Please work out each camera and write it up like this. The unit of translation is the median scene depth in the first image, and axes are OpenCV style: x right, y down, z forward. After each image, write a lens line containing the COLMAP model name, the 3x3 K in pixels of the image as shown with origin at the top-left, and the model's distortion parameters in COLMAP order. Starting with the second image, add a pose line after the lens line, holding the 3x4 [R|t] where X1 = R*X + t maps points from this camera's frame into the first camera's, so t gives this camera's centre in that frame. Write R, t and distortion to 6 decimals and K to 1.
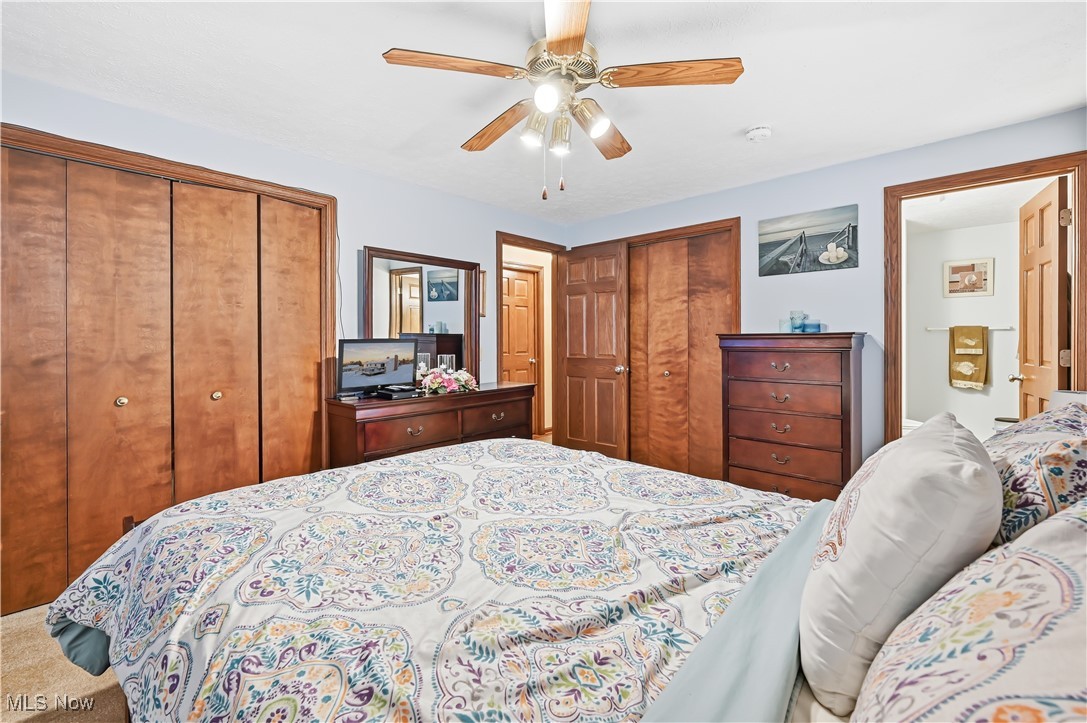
lens RADIAL K [[453.5, 0, 527.8], [0, 453.5, 345.5], [0, 0, 1]] dist [0.001031, 0.000228]
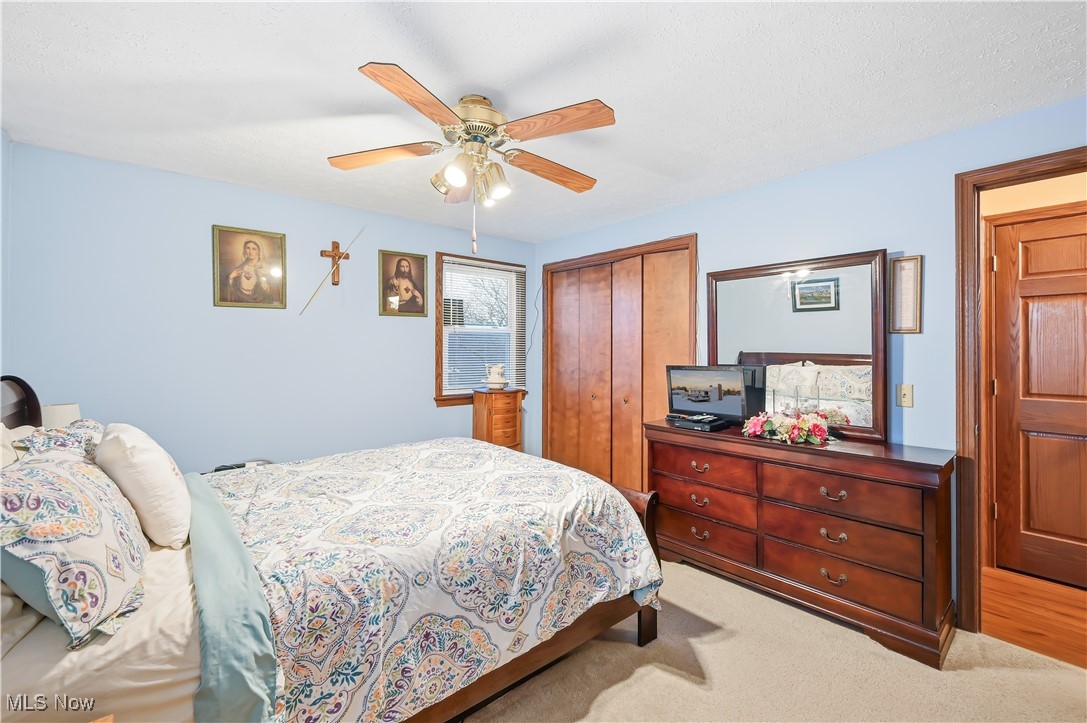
lens RADIAL K [[441.6, 0, 543.8], [0, 441.6, 346.8], [0, 0, 1]] dist [-0.002258, -0.000105]
pose [[-0.055957, 0.000994, -0.998433, 0.679808], [-0.007137, 0.999974, 0.001395, -0.058258], [0.998408, 0.007204, -0.055948, 0.735200]]
